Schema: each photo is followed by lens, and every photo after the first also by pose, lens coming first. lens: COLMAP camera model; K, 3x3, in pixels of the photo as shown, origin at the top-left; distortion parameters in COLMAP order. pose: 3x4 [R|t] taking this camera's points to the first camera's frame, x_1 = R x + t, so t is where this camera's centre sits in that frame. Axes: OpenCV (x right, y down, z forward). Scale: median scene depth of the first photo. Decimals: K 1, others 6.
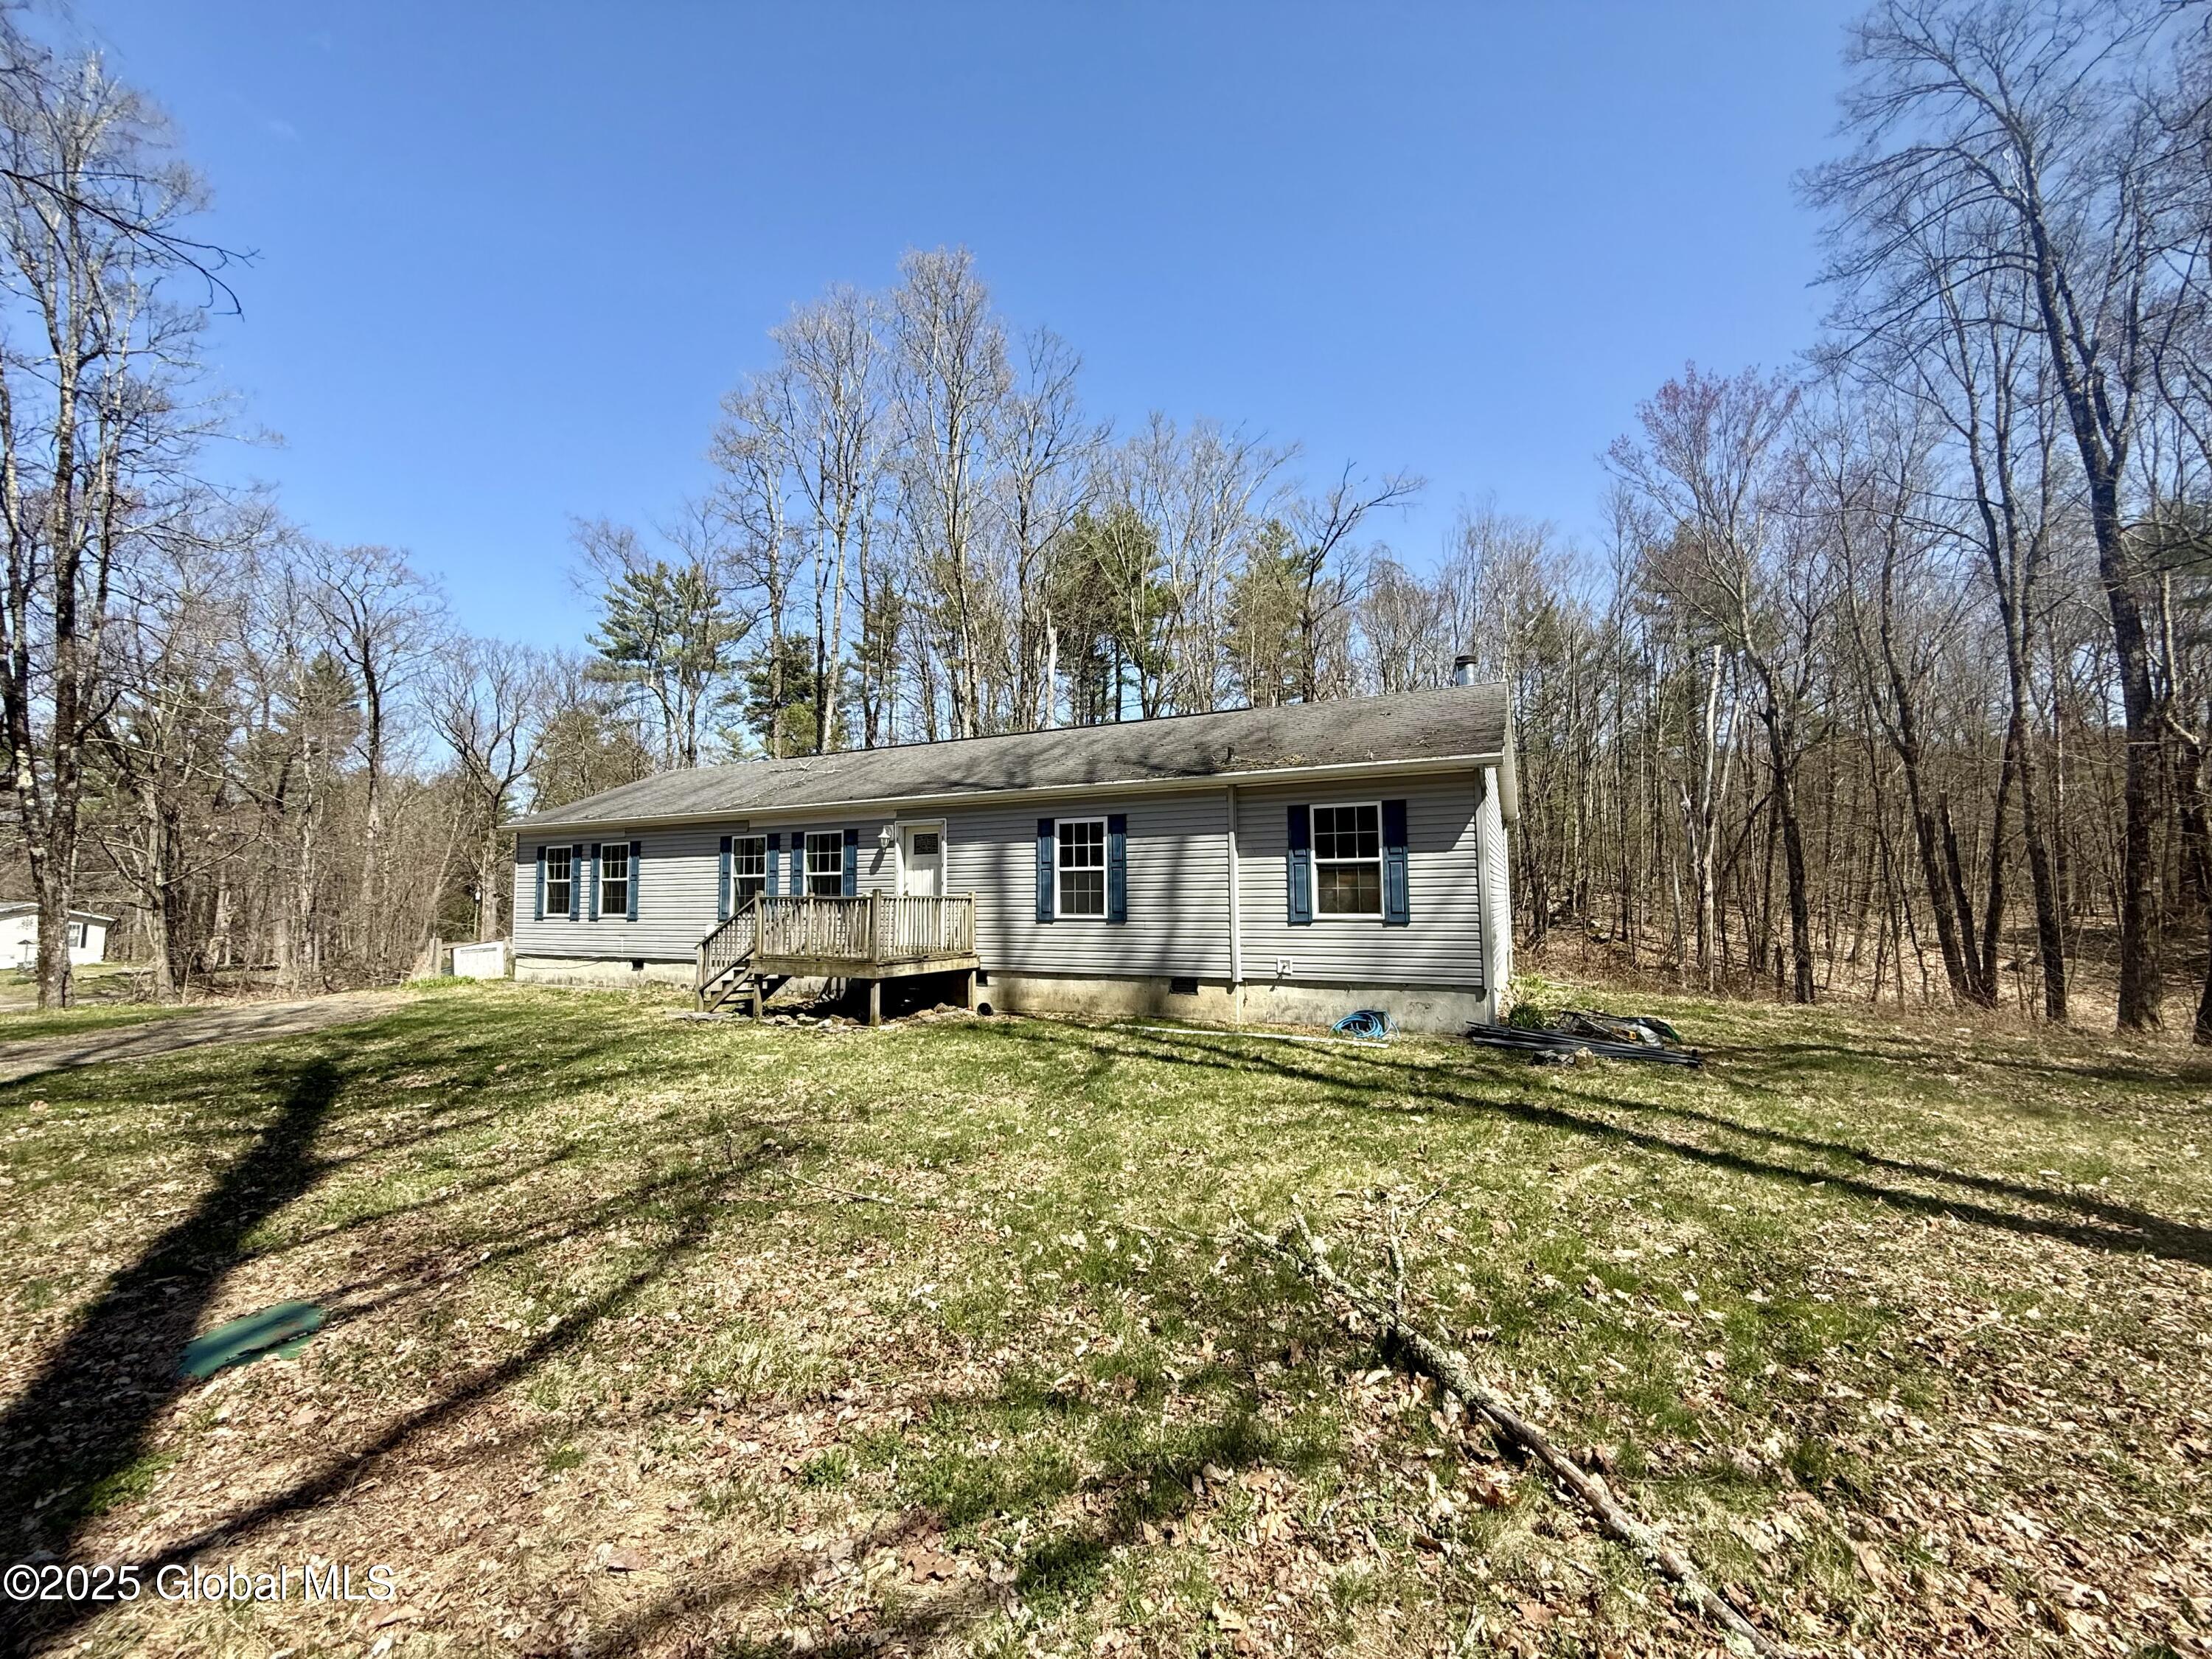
lens RADIAL K [[881.0, 0, 1098.6], [0, 881.0, 834.2], [0, 0, 1]] dist [0.005734, 0.000209]
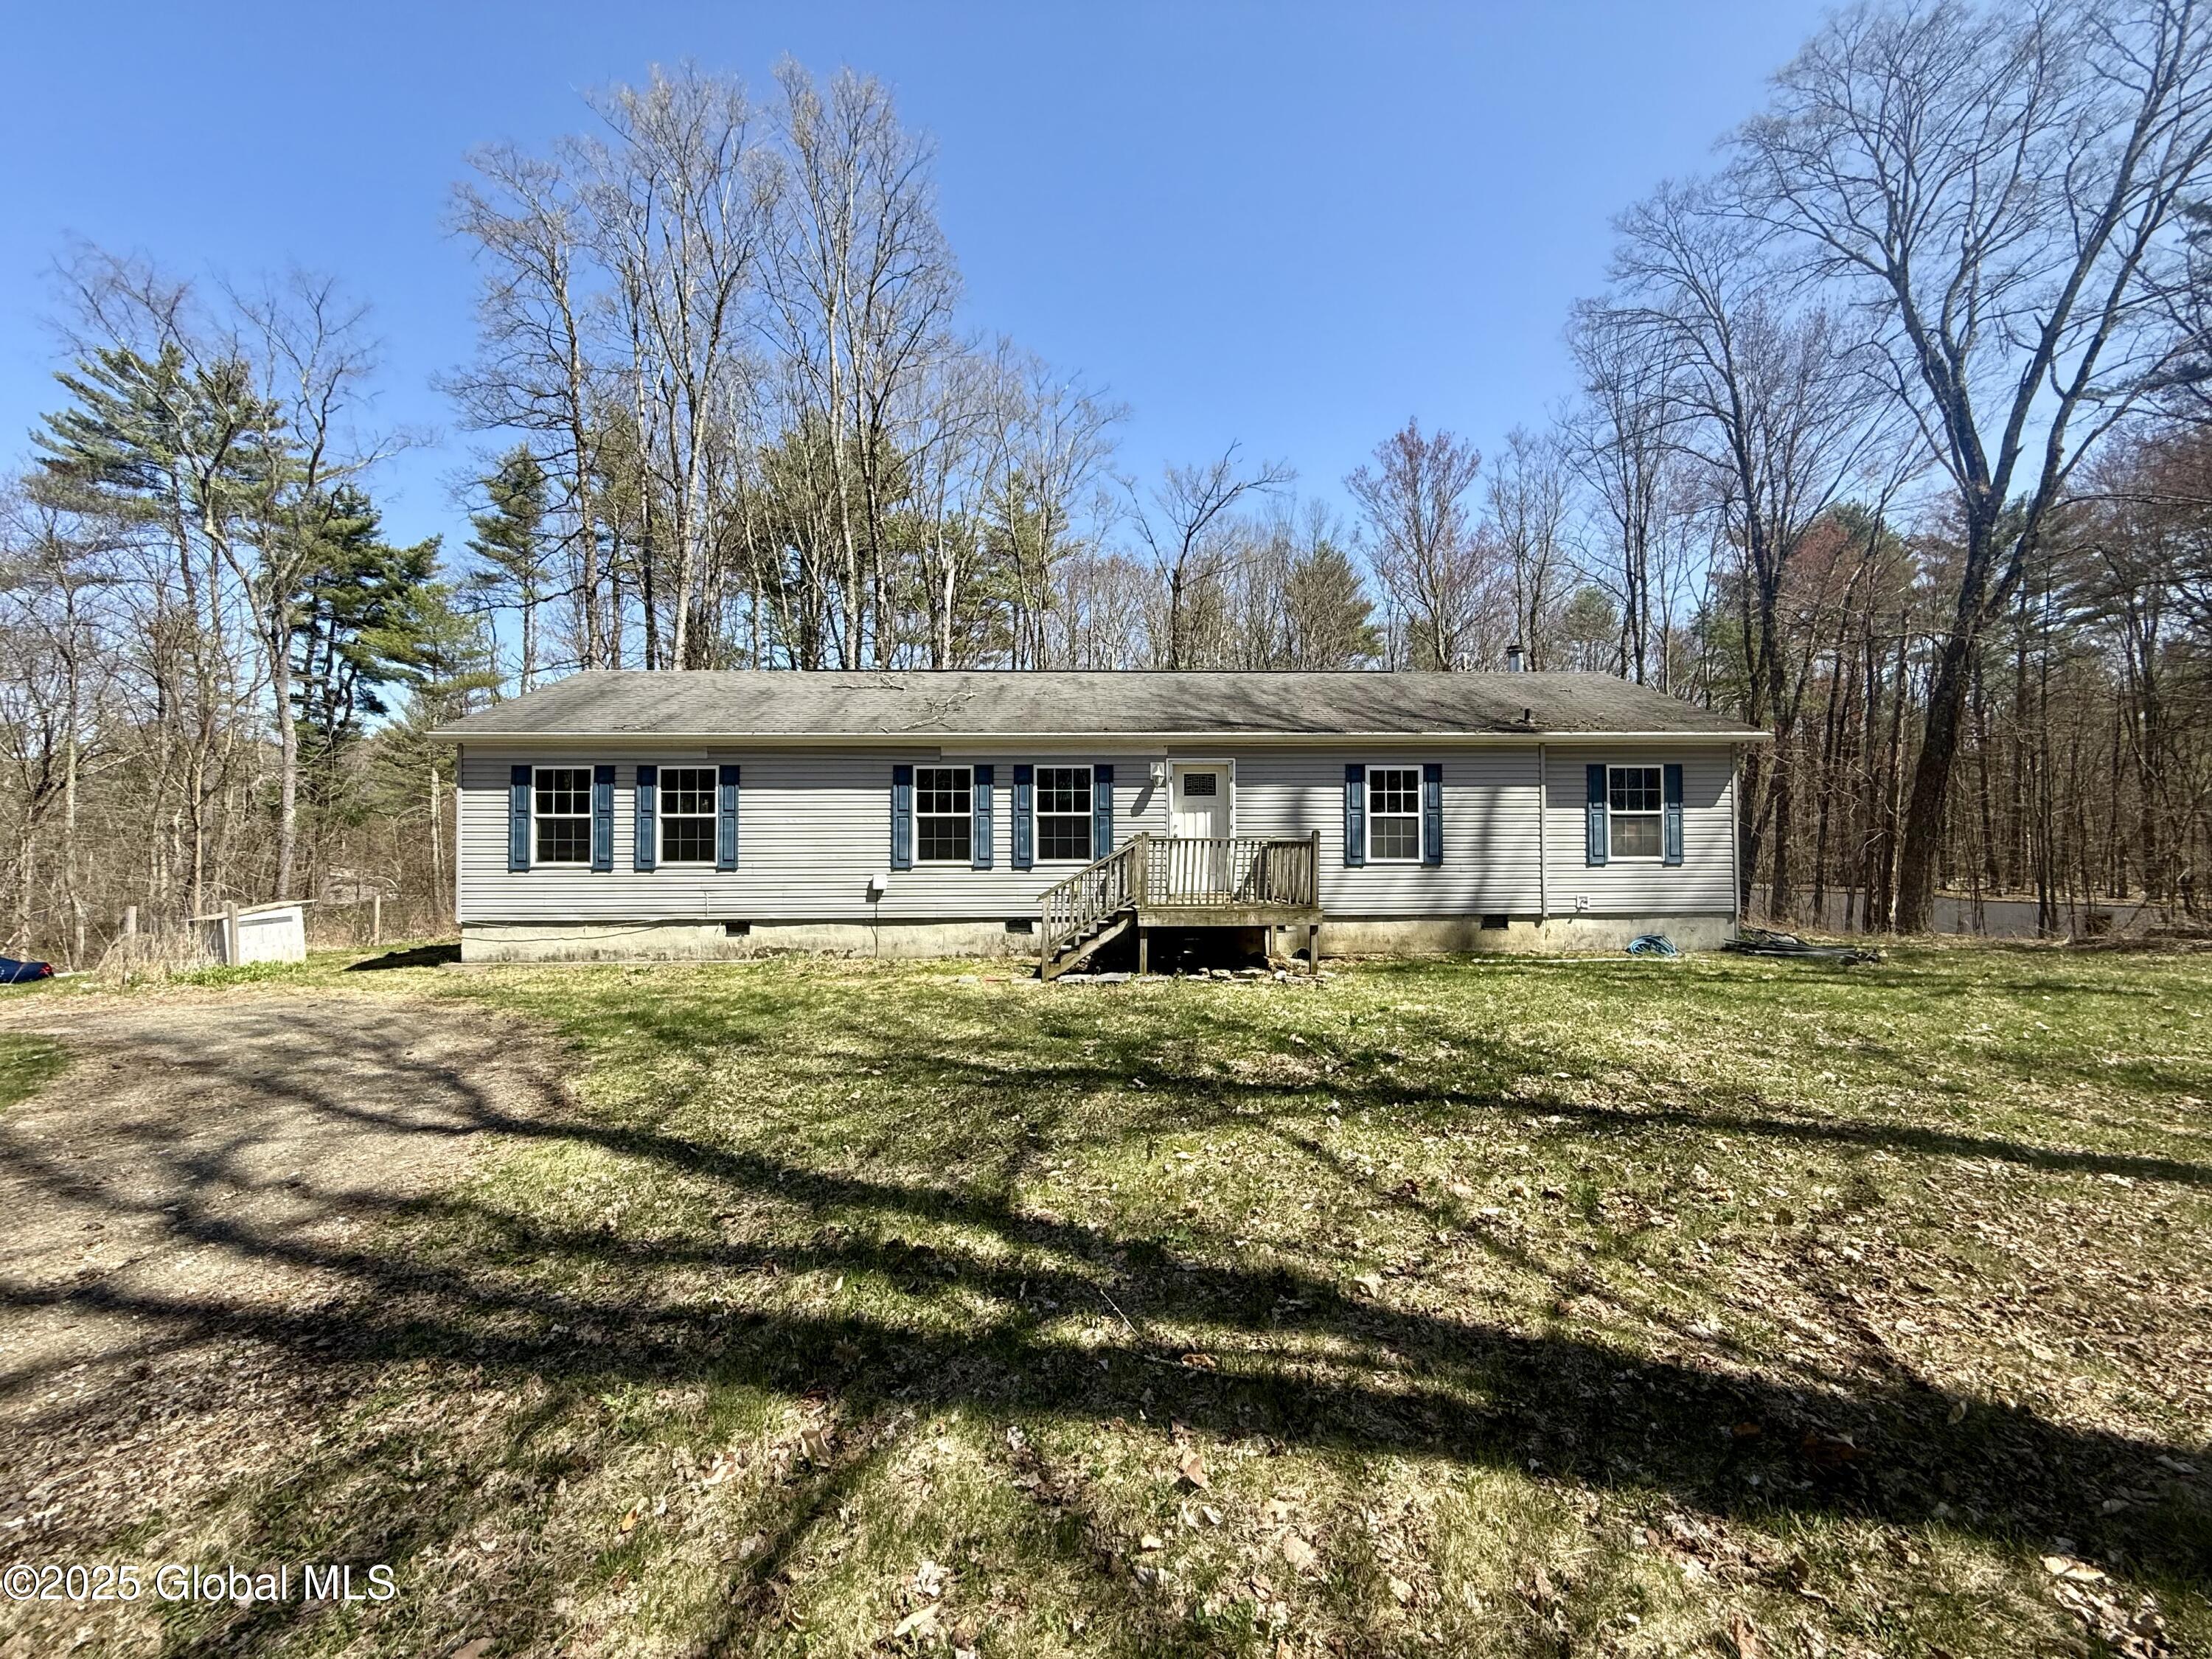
lens RADIAL K [[881.0, 0, 1101.3], [0, 881.0, 820.9], [0, 0, 1]] dist [0.005734, 0.000209]
pose [[0.879601, 0.018724, 0.475343, -0.785186], [-0.037153, 0.998877, 0.029404, 0.027905], [-0.474259, -0.043524, 0.879309, 0.241514]]
